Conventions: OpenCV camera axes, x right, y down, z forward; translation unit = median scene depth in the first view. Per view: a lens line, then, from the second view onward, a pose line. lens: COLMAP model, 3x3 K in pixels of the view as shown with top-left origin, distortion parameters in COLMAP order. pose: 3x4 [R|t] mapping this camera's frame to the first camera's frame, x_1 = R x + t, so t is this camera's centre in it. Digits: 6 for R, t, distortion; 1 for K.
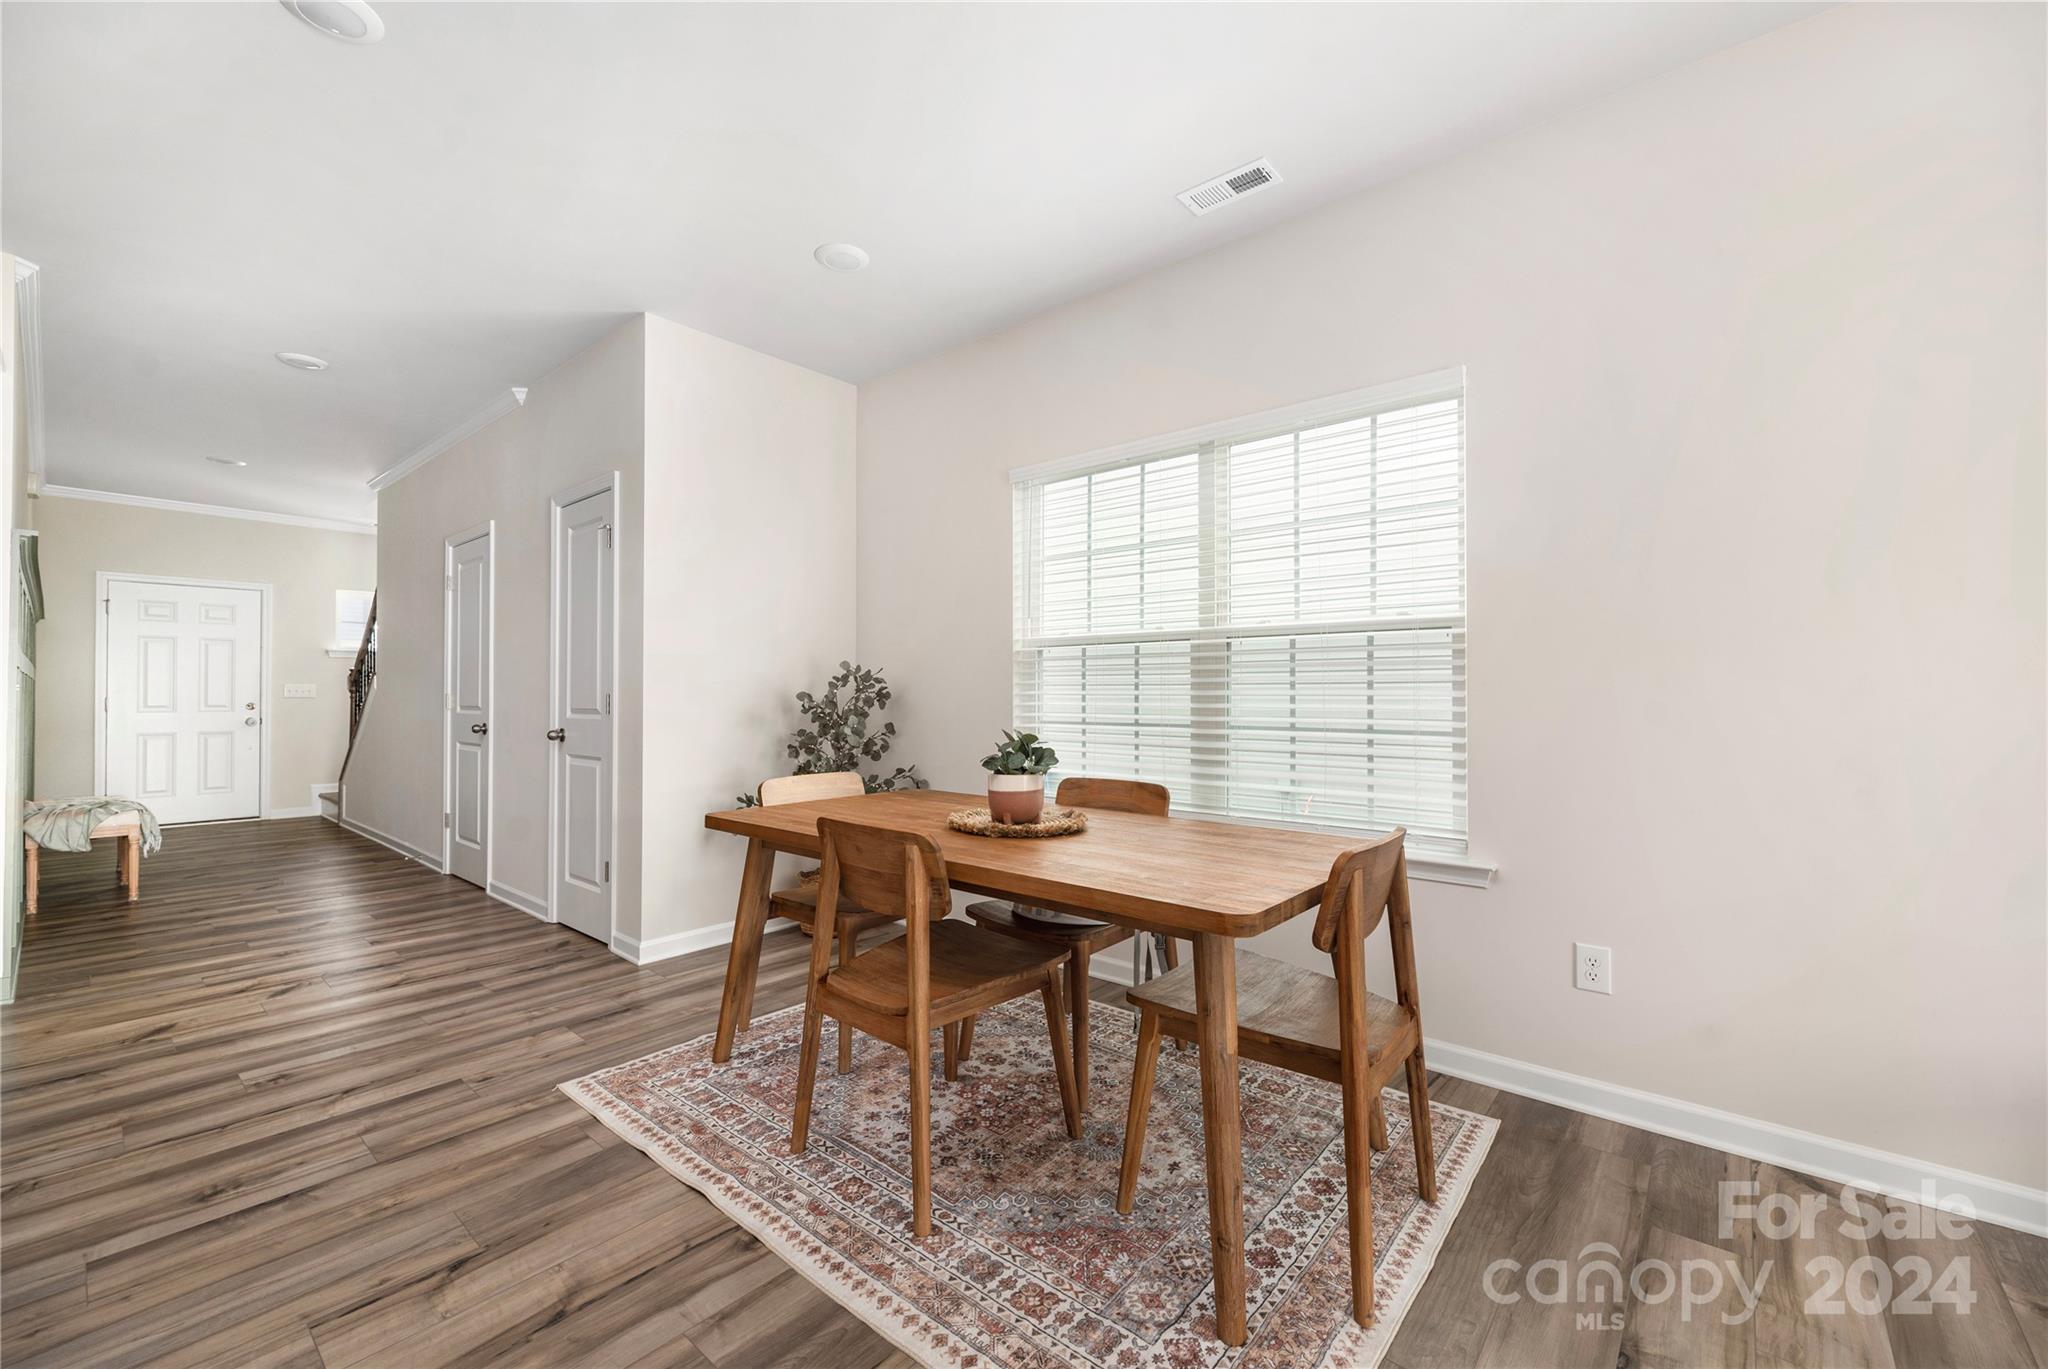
lens RADIAL K [[828.2, 0, 1035.6], [0, 828.2, 685.0], [0, 0, 1]] dist [0.001150, 0.000020]
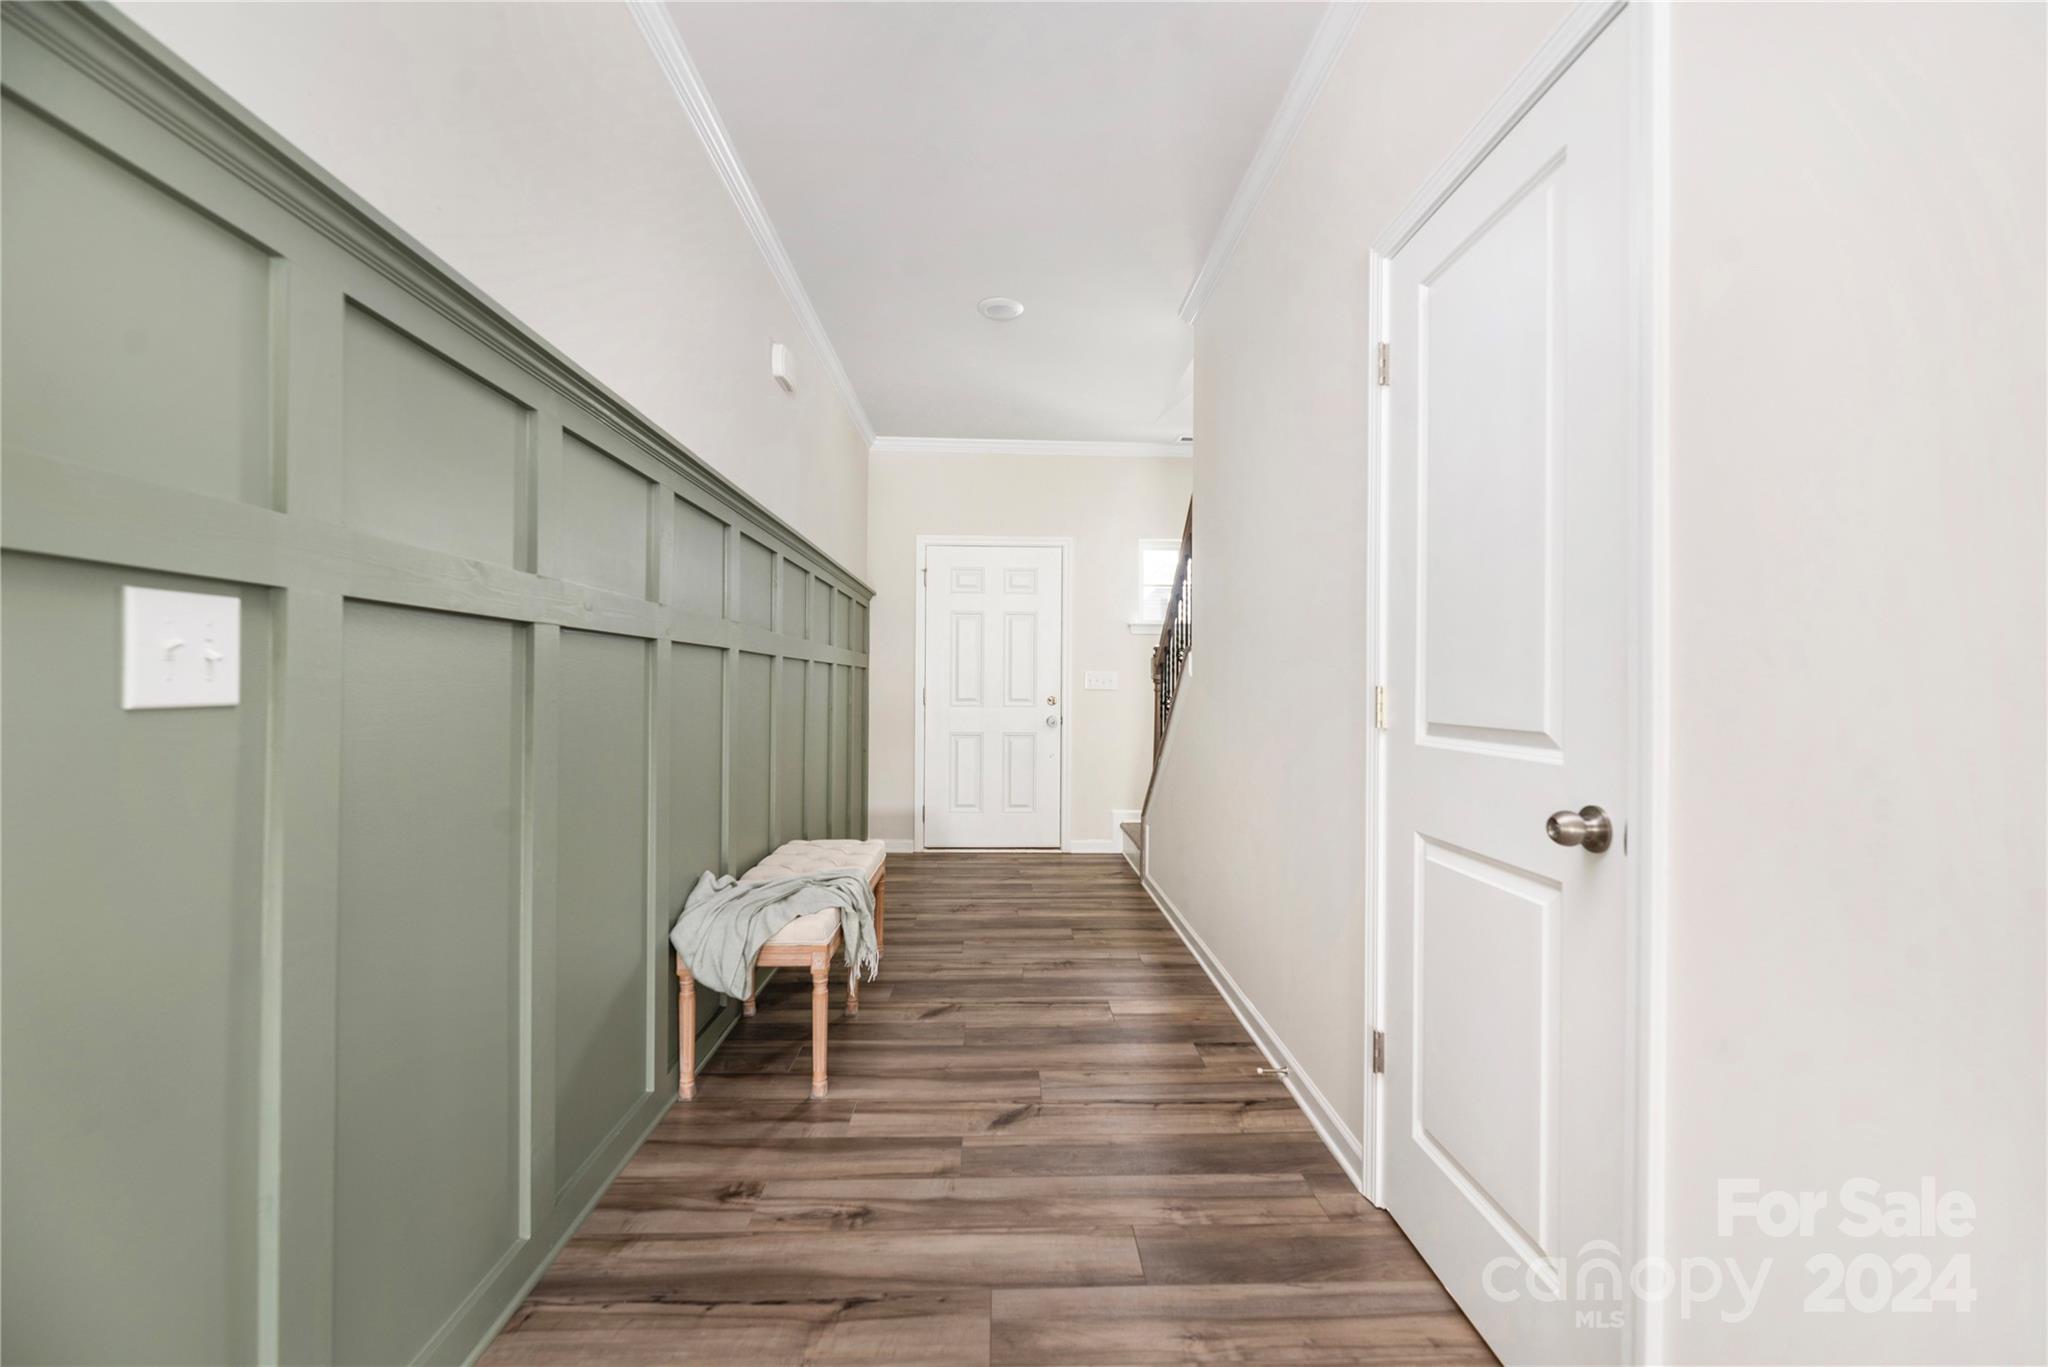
lens RADIAL K [[833.9, 0, 1024.0], [0, 833.9, 683.5], [0, 0, 1]] dist [0.000305, -0.000041]
pose [[0.667879, 0.004917, -0.744254, -1.063612], [-0.000959, 0.999983, 0.005746, 0.015213], [0.744269, -0.003124, 0.667872, 1.268519]]
